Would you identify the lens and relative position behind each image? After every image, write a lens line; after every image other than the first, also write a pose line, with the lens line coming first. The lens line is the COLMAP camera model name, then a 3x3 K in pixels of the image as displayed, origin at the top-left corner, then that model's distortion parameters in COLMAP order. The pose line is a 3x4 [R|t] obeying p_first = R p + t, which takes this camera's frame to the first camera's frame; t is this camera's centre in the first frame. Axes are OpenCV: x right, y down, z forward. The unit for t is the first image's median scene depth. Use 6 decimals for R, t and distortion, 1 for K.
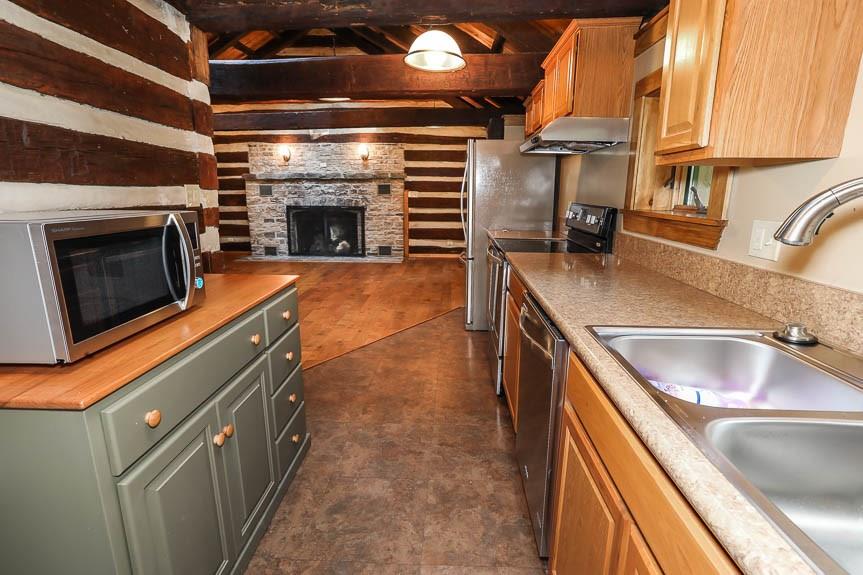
lens RADIAL K [[413.5, 0, 431.4], [0, 413.5, 283.6], [0, 0, 1]] dist [-0.024642, 0.000664]
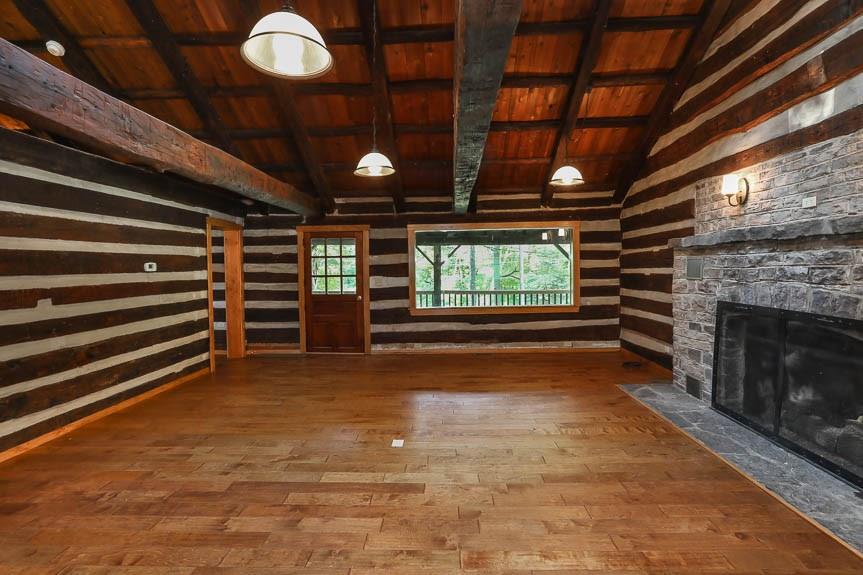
lens RADIAL K [[433.4, 0, 435.0], [0, 433.4, 284.8], [0, 0, 1]] dist [-0.040921, 0.013492]
pose [[0.022758, 0.037815, -0.999026, 0.120001], [-0.203973, 0.978441, 0.032389, -0.157809], [0.978712, 0.203037, 0.029981, 0.673317]]
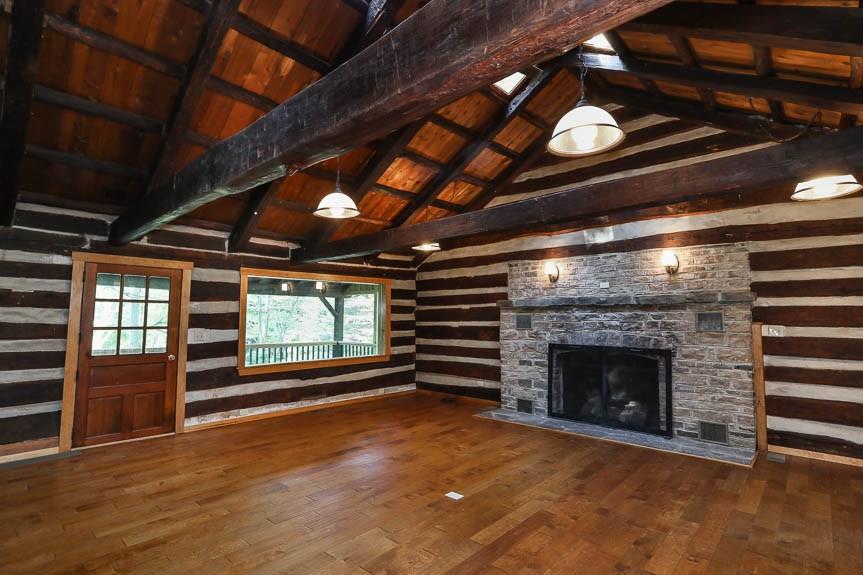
lens RADIAL K [[433.4, 0, 434.9], [0, 433.4, 281.1], [0, 0, 1]] dist [-0.040921, 0.013492]
pose [[0.771616, -0.053721, -0.633816, -0.030081], [-0.138820, 0.958186, -0.250215, -0.080141], [0.620756, 0.281056, 0.731895, 0.313230]]
